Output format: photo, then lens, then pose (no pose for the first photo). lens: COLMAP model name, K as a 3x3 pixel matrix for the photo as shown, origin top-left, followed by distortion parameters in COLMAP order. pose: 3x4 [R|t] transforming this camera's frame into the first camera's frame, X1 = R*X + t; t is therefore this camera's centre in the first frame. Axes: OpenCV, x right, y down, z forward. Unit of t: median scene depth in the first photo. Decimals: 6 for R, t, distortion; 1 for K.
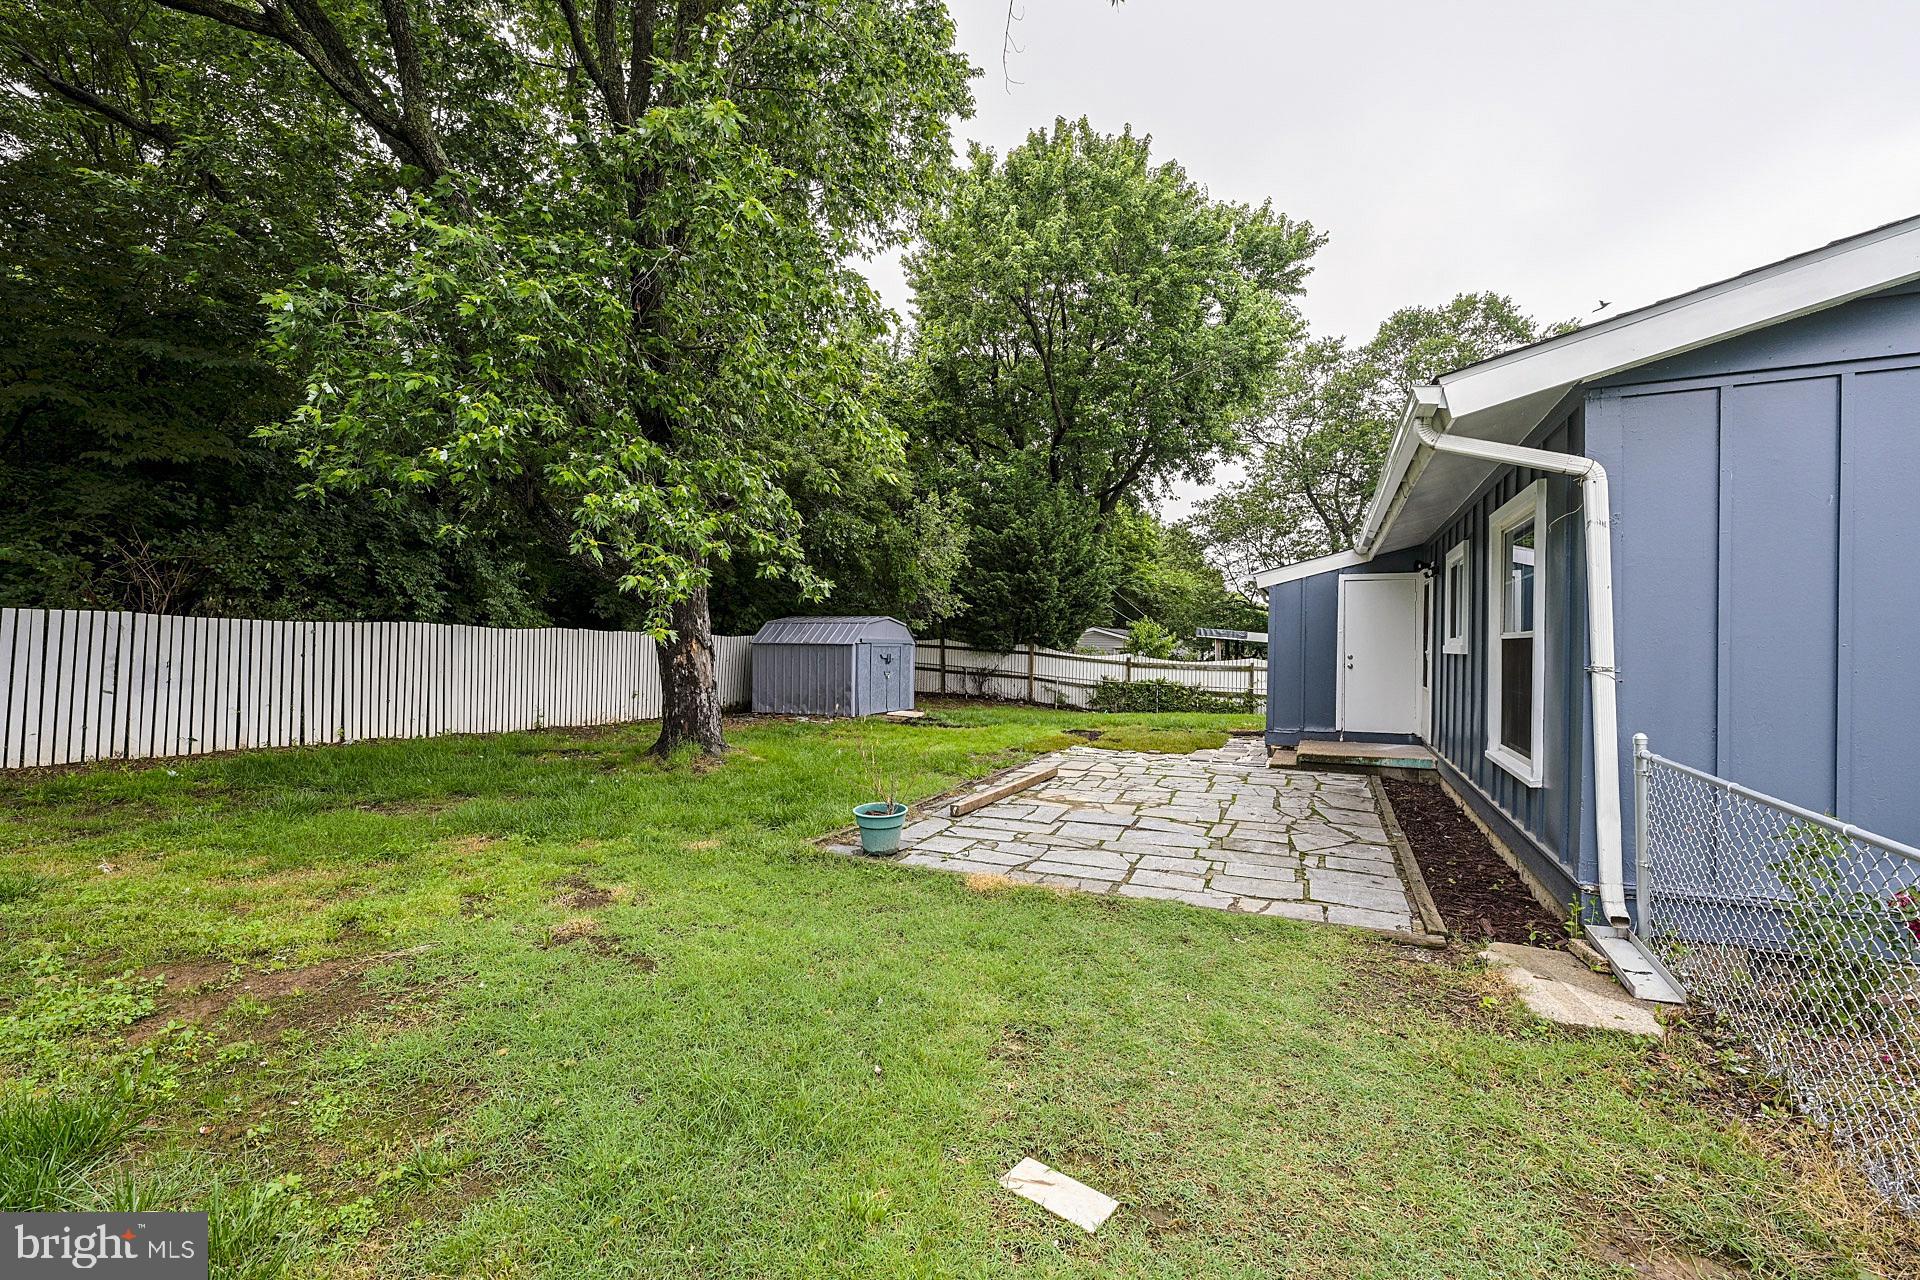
lens RADIAL K [[800.9, 0, 951.6], [0, 800.9, 634.7], [0, 0, 1]] dist [0.001768, 0.000654]
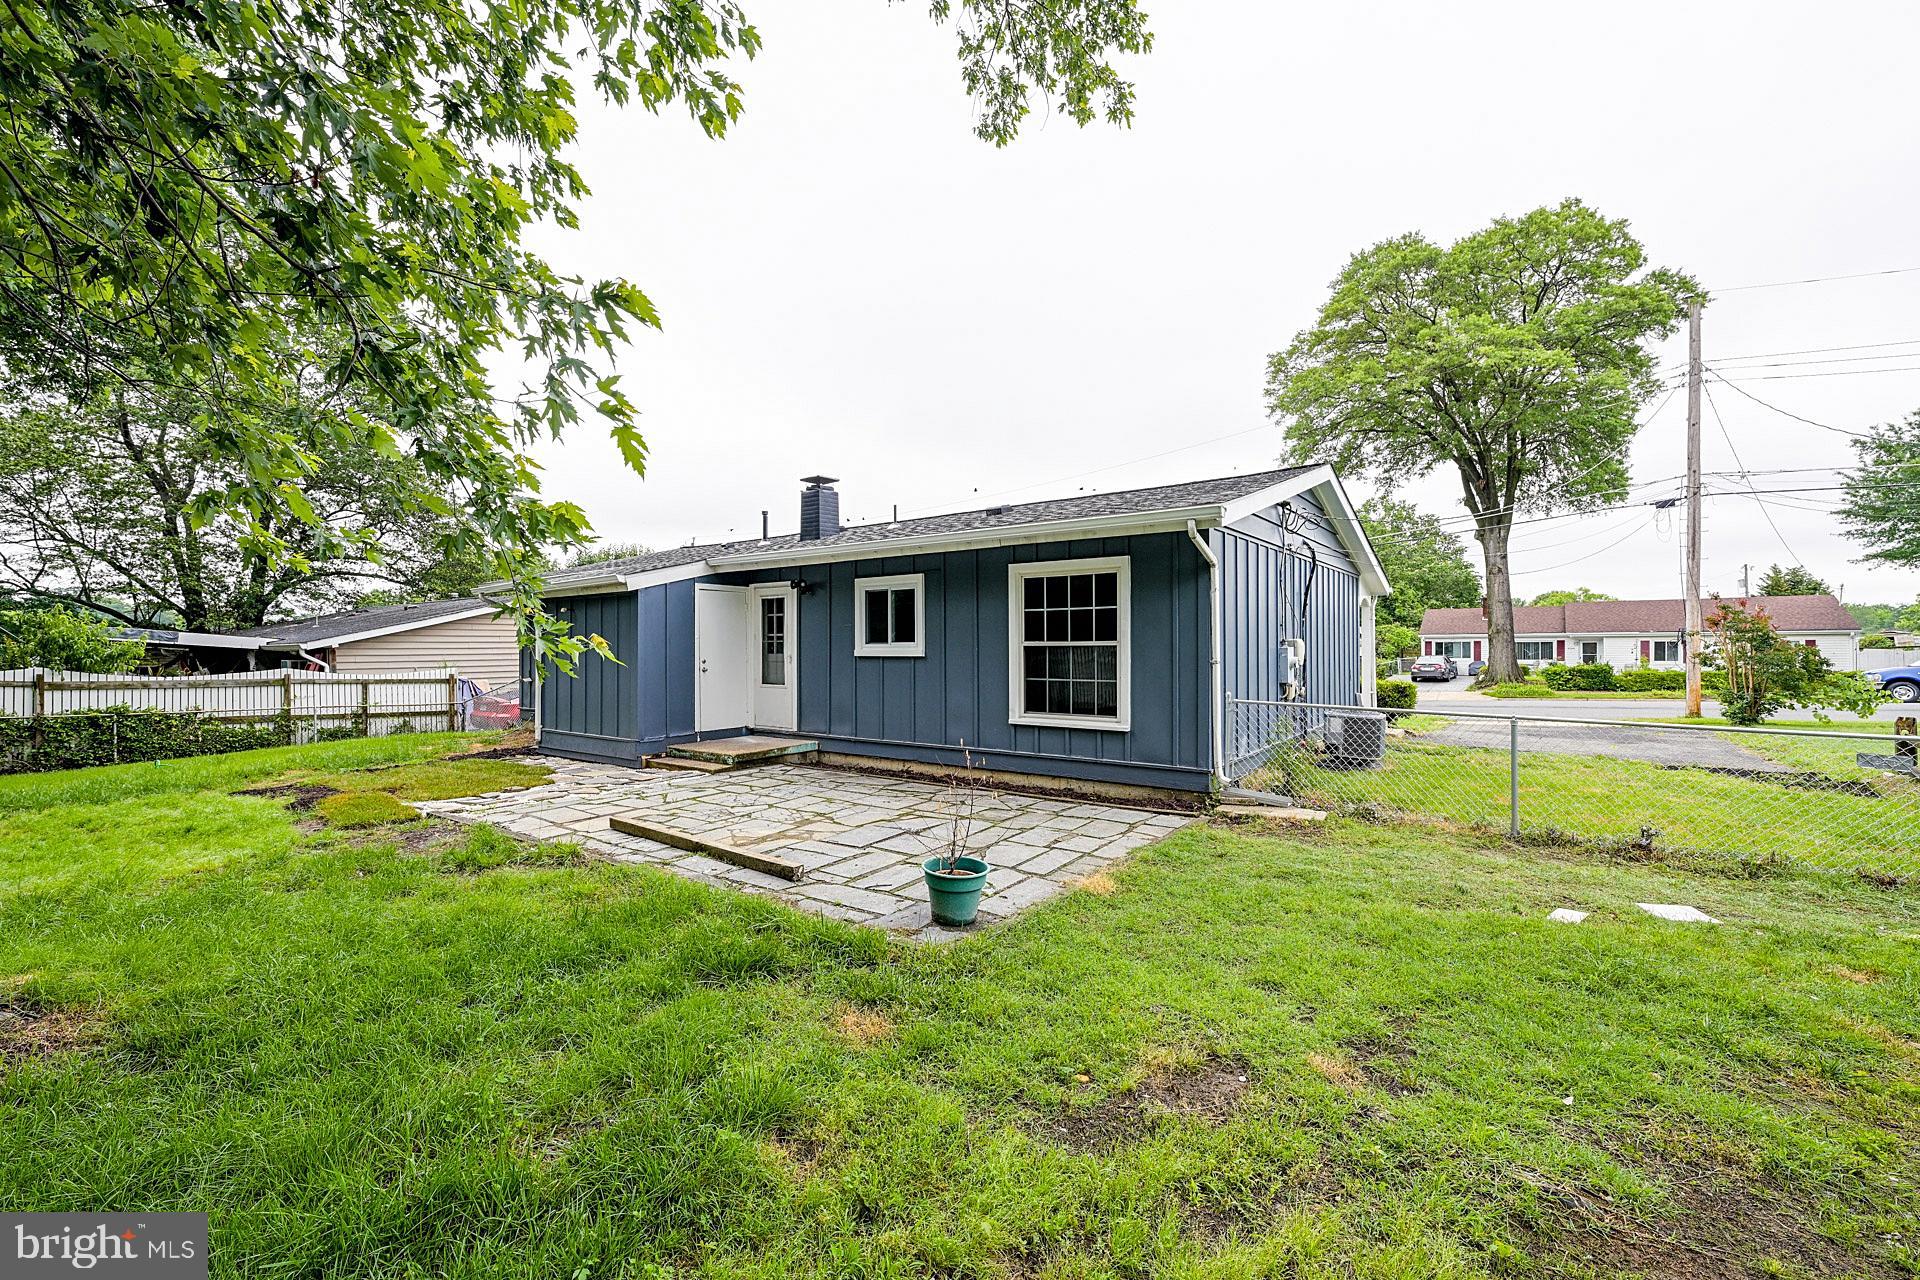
lens RADIAL K [[800.9, 0, 946.5], [0, 800.9, 647.4], [0, 0, 1]] dist [0.001768, 0.000654]
pose [[0.184080, -0.007901, 0.982880, -0.475683], [-0.006937, 0.999932, 0.009338, -0.002894], [-0.982887, -0.008537, 0.184012, 0.474096]]
